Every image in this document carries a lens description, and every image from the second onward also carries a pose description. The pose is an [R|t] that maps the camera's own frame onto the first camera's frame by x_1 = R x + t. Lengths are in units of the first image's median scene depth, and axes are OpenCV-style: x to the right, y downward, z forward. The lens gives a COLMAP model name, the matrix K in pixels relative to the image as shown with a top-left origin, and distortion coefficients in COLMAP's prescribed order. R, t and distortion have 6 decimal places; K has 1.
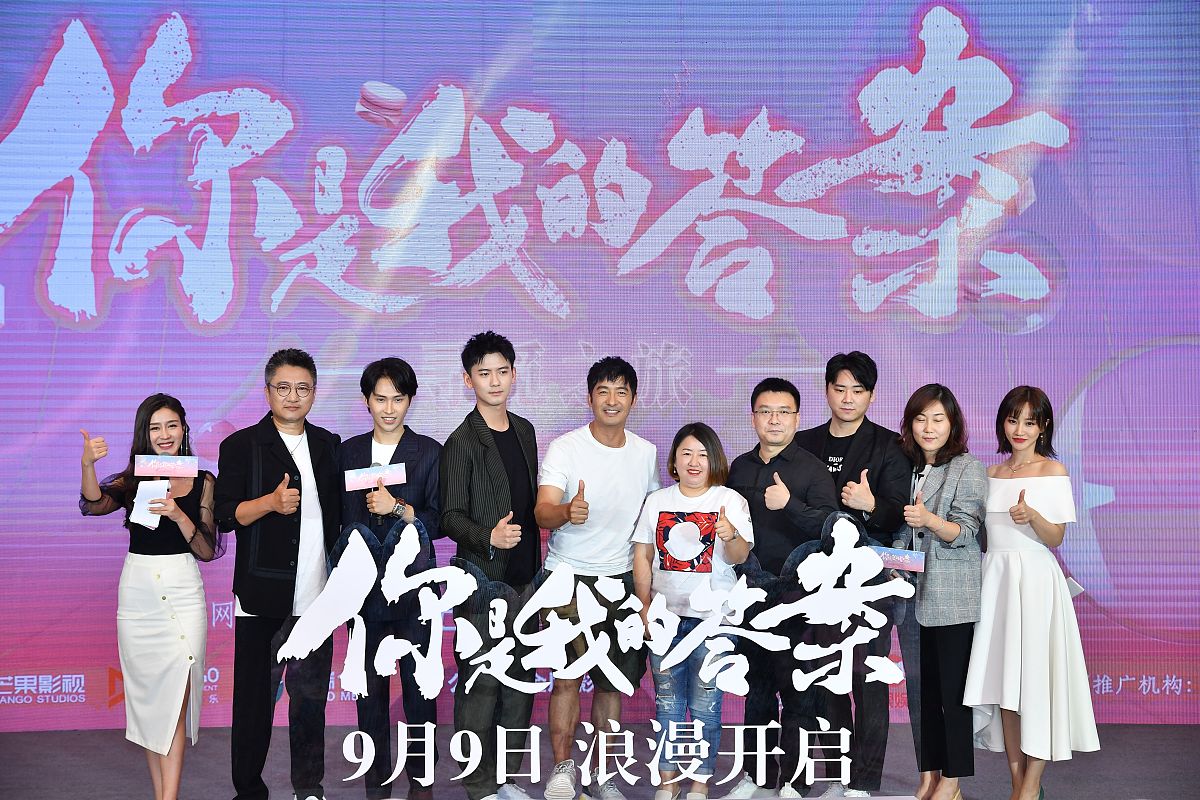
lens RADIAL K [[2123.3, 0, 598.0], [0, 2123.3, 397.8], [0, 0, 1]] dist [-0.036804, 0.000000]
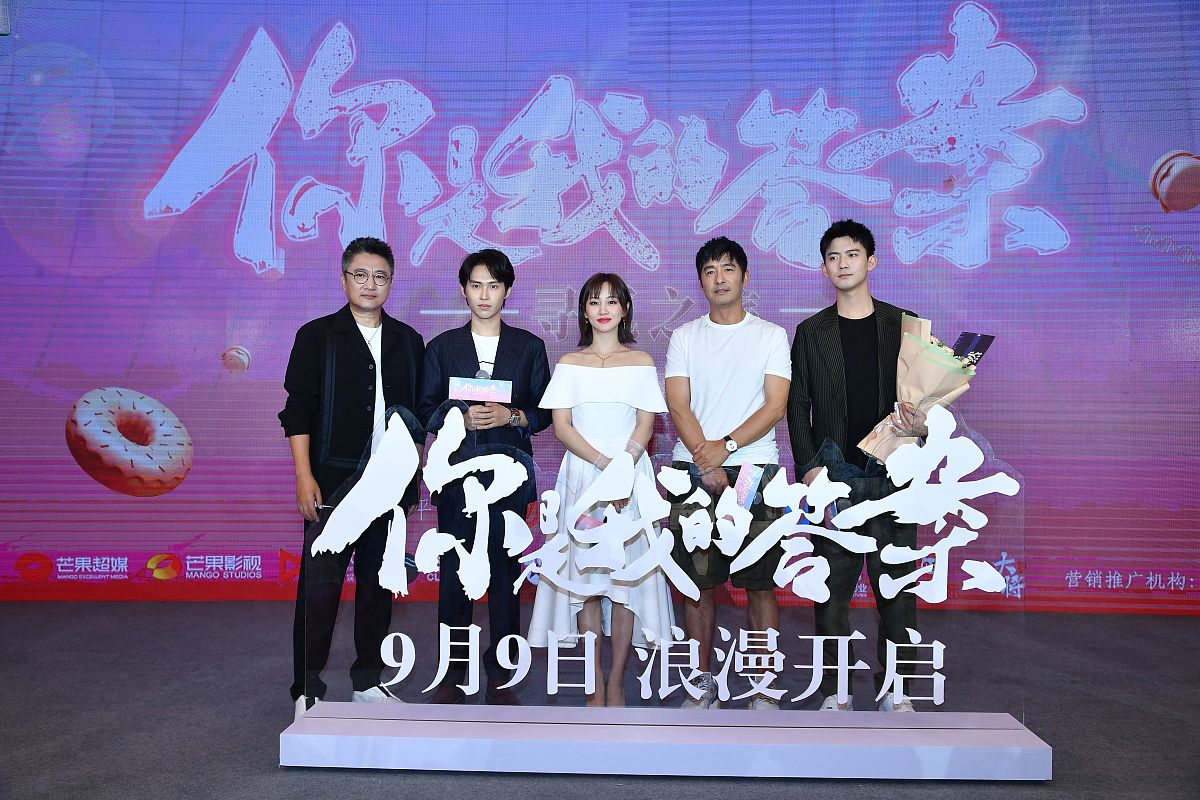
lens RADIAL K [[1133.2, 0, 601.2], [0, 1133.2, 402.5], [0, 0, 1]] dist [-0.042629, 0.000000]
pose [[0.996234, 0.006548, -0.086461, 0.011167], [-0.006469, 0.999978, 0.001202, 0.038989], [0.086467, -0.000638, 0.996255, 0.359108]]
